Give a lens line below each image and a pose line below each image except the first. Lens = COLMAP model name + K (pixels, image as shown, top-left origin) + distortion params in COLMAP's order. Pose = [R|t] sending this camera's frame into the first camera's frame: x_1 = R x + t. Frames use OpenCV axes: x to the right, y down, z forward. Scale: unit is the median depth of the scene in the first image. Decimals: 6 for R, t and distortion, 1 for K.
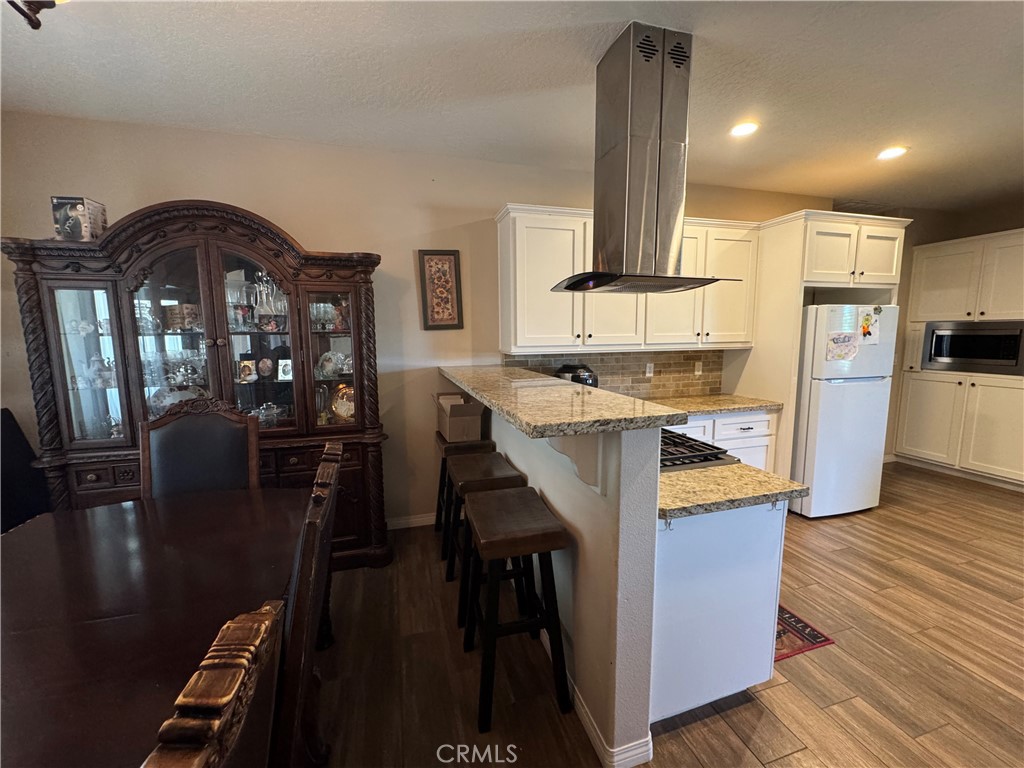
lens RADIAL K [[409.2, 0, 512.3], [0, 409.2, 385.0], [0, 0, 1]] dist [-0.002827, 0.000392]
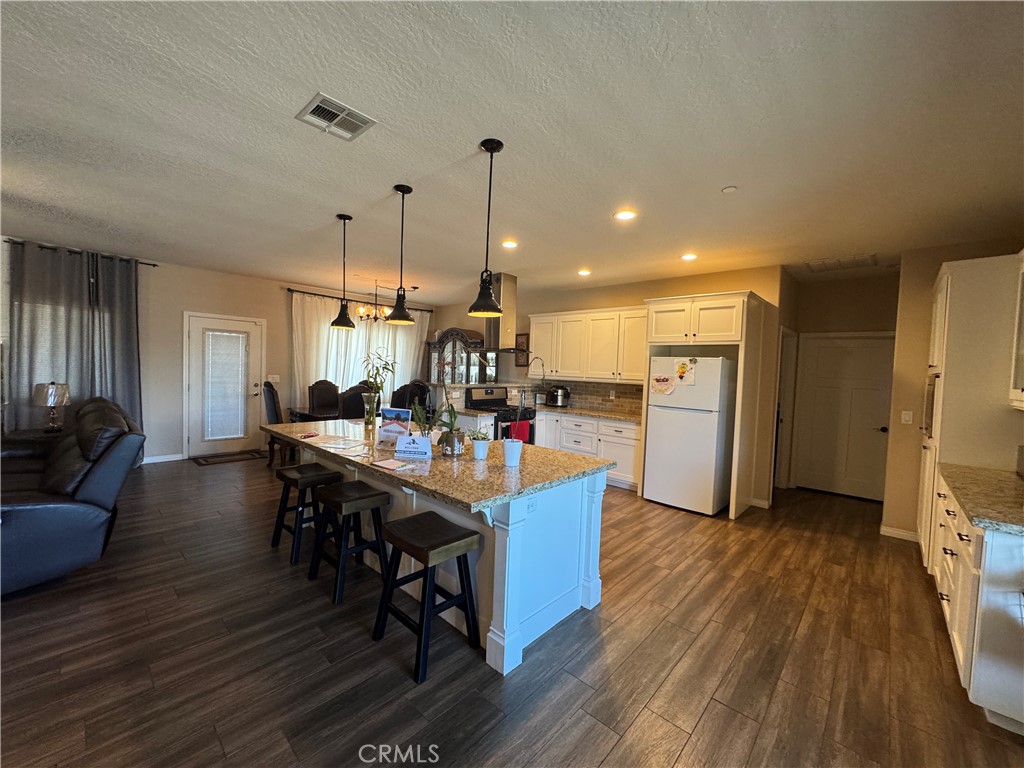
lens RADIAL K [[409.2, 0, 511.8], [0, 409.2, 383.9], [0, 0, 1]] dist [-0.002827, 0.000392]
pose [[0.519442, 0.062095, -0.852247, 1.693355], [-0.151164, 0.988304, -0.020126, 0.016663], [0.841029, 0.139283, 0.522753, -0.236508]]
